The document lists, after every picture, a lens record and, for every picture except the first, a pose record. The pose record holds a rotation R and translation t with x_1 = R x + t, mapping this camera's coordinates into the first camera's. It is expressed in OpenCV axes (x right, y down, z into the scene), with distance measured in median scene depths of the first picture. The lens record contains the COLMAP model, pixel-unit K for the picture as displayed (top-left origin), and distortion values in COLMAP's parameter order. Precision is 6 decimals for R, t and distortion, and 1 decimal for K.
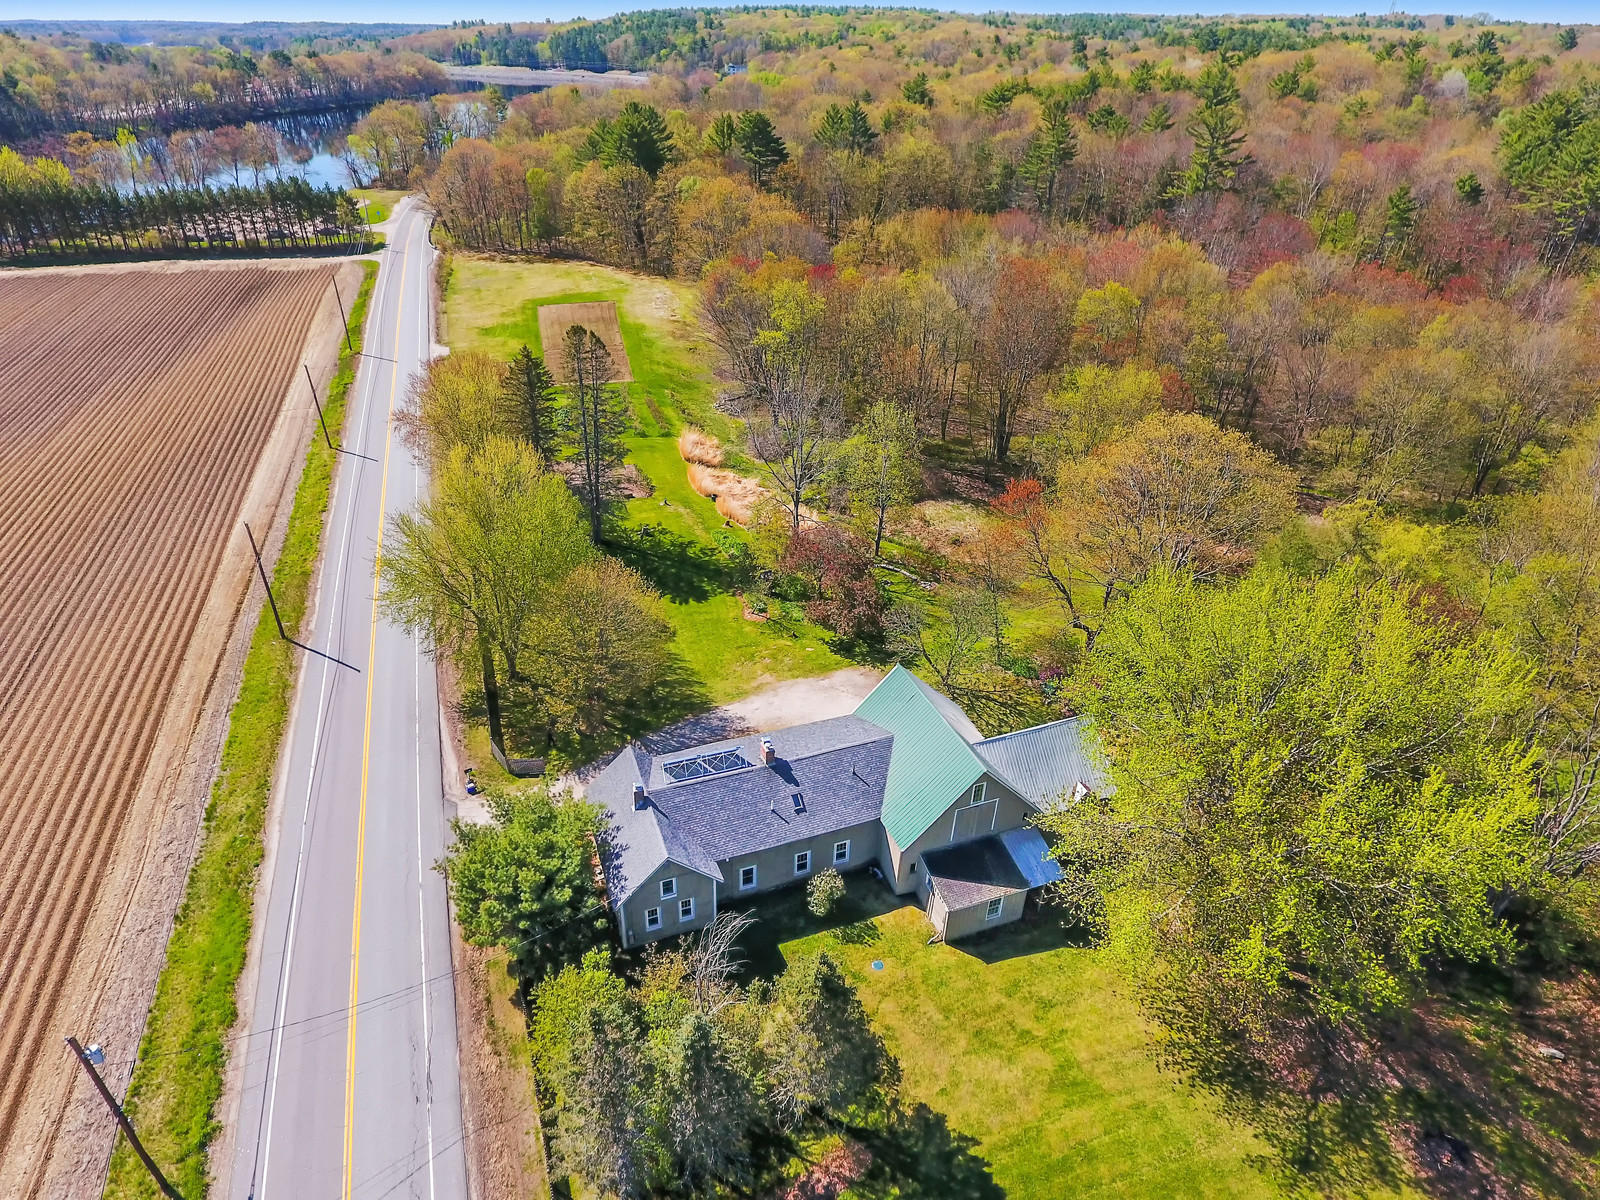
lens RADIAL K [[937.7, 0, 793.6], [0, 937.7, 603.0], [0, 0, 1]] dist [-0.005281, 0.000375]
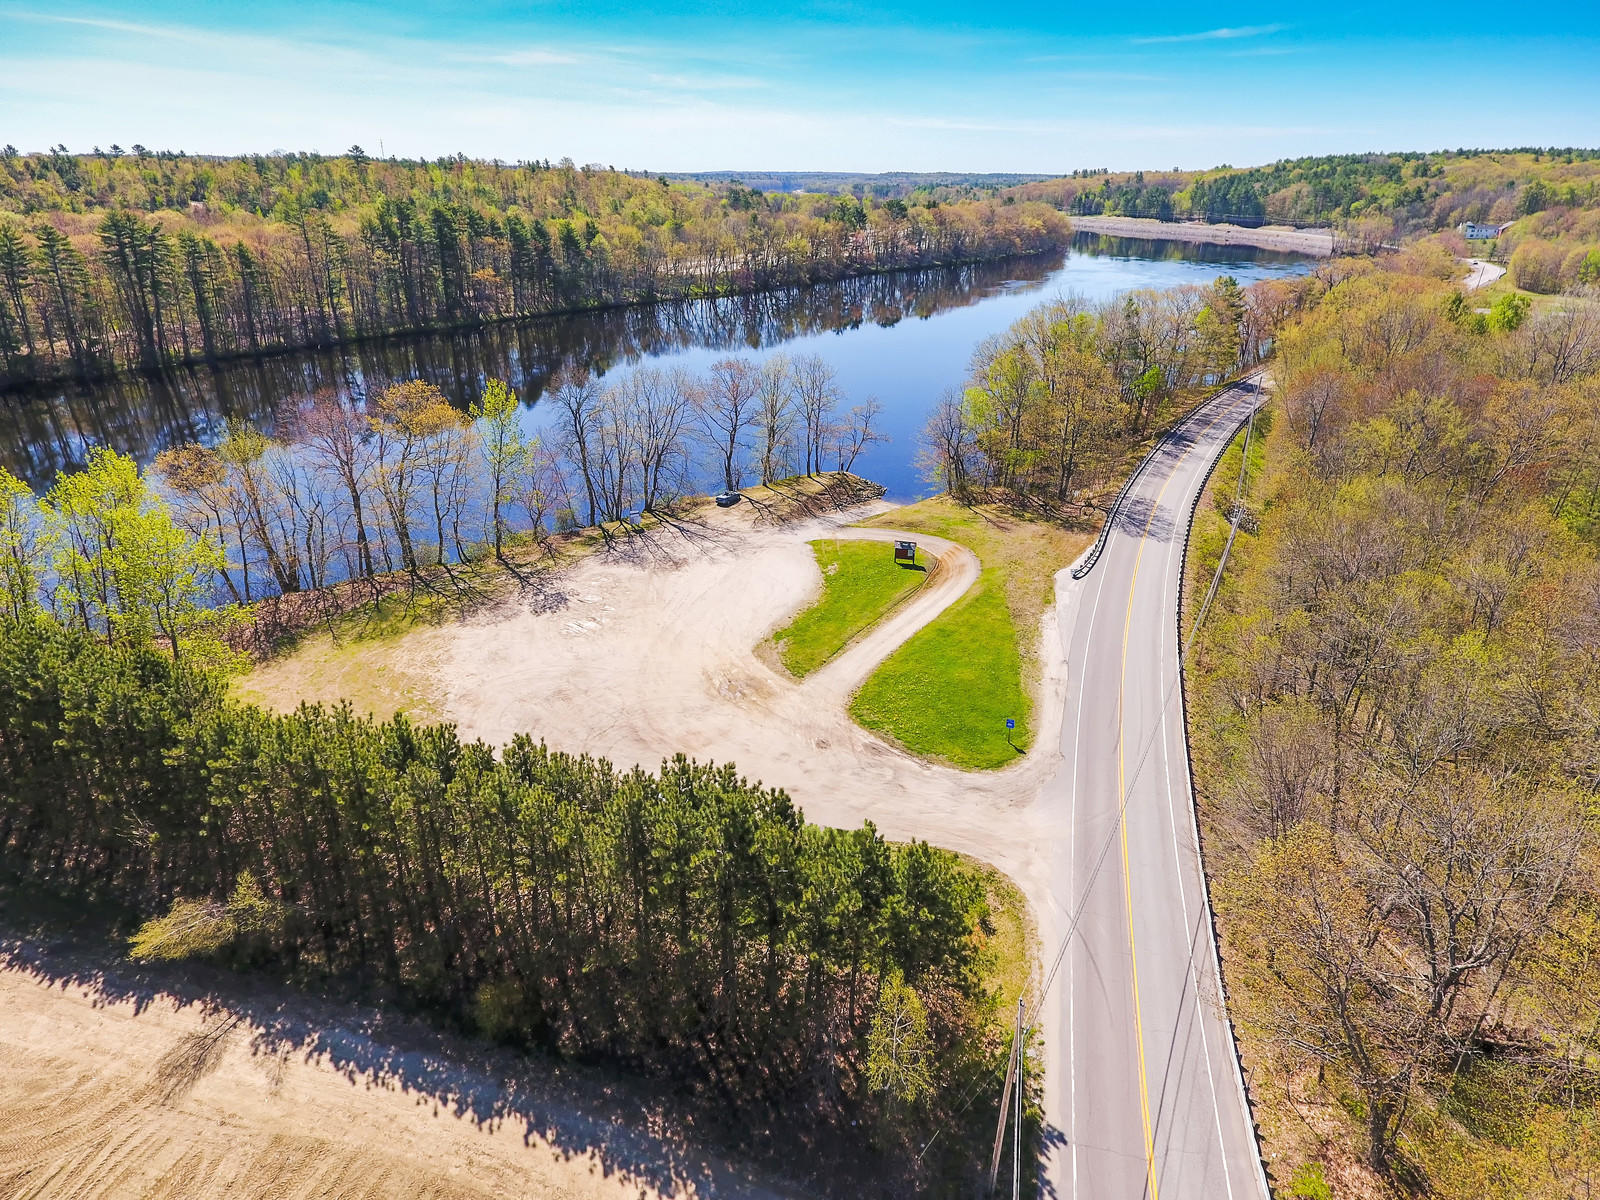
lens RADIAL K [[937.7, 0, 793.6], [0, 937.7, 603.0], [0, 0, 1]] dist [-0.005281, 0.000375]
pose [[0.852689, 0.213113, -0.476974, -0.868531], [-0.270901, 0.961041, -0.054896, -0.990806], [0.446692, 0.176022, 0.877201, 1.636358]]
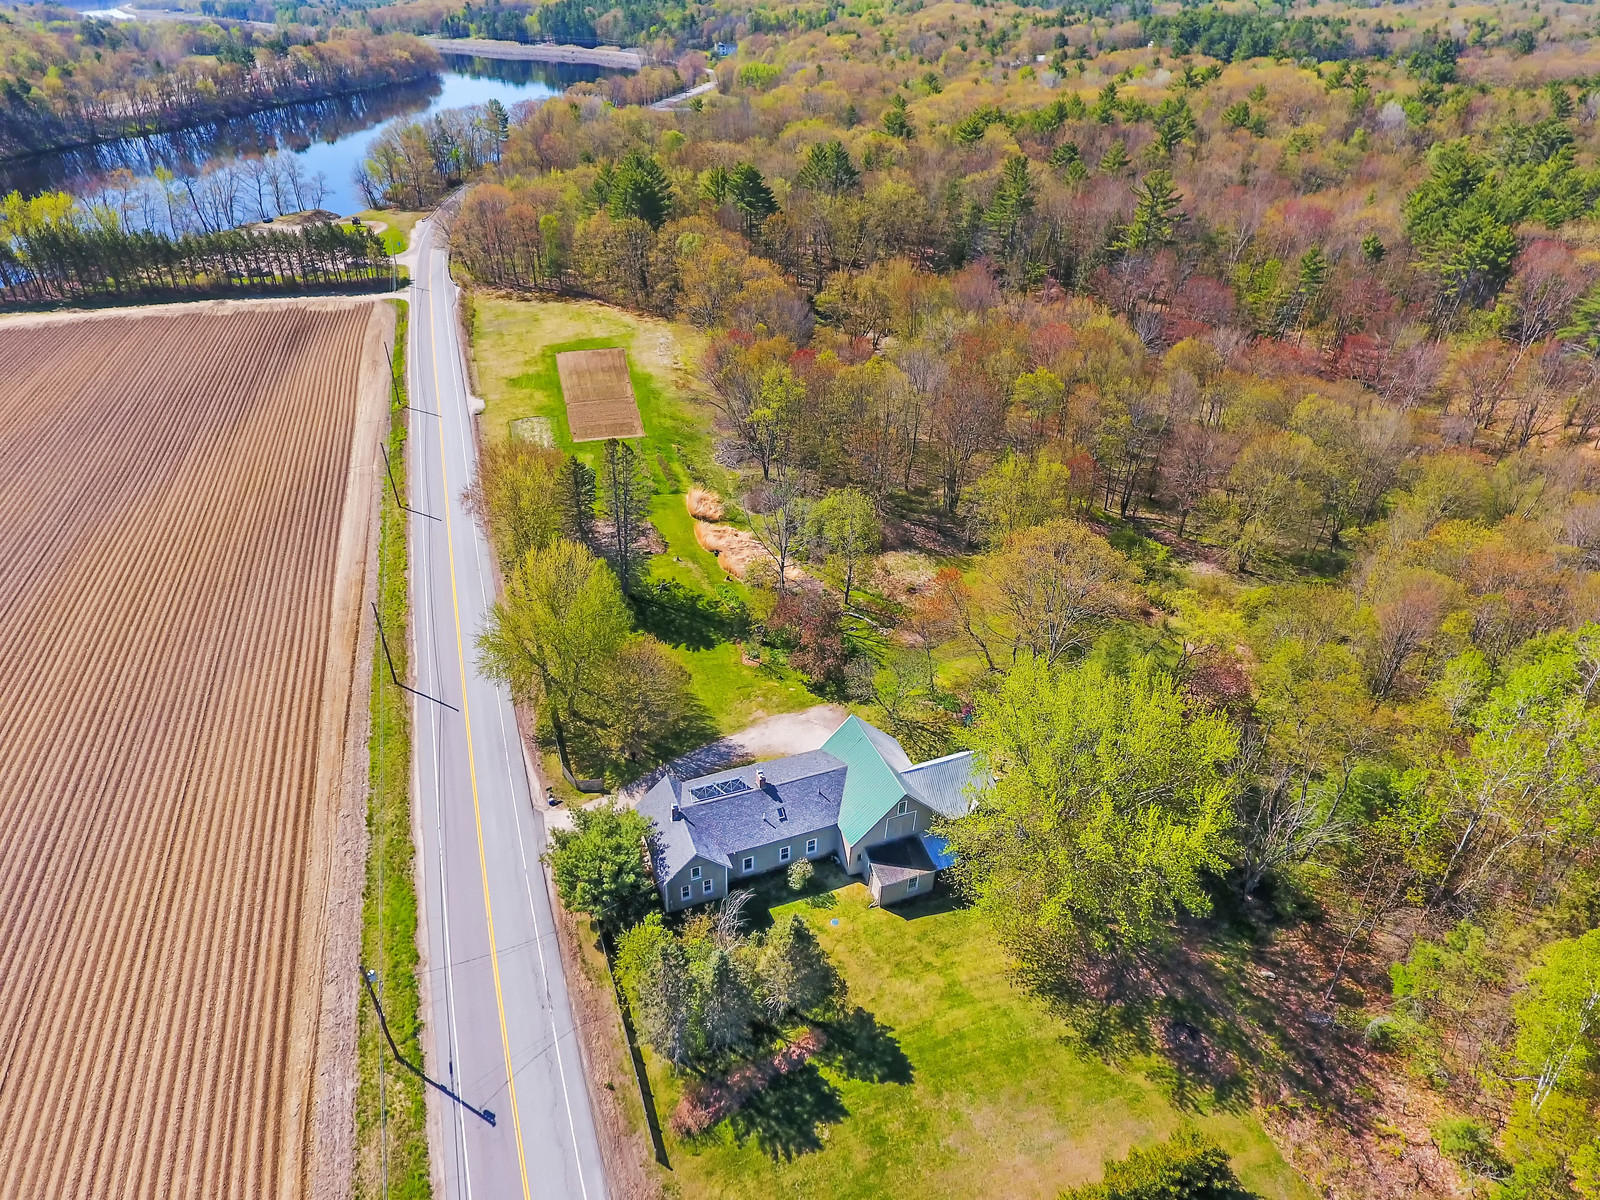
lens RADIAL K [[937.7, 0, 793.6], [0, 937.7, 603.0], [0, 0, 1]] dist [-0.005281, 0.000375]
pose [[0.999958, -0.005305, 0.007491, 0.007158], [0.005025, 0.999308, 0.036860, -0.088120], [-0.007681, -0.036821, 0.999292, -0.235819]]
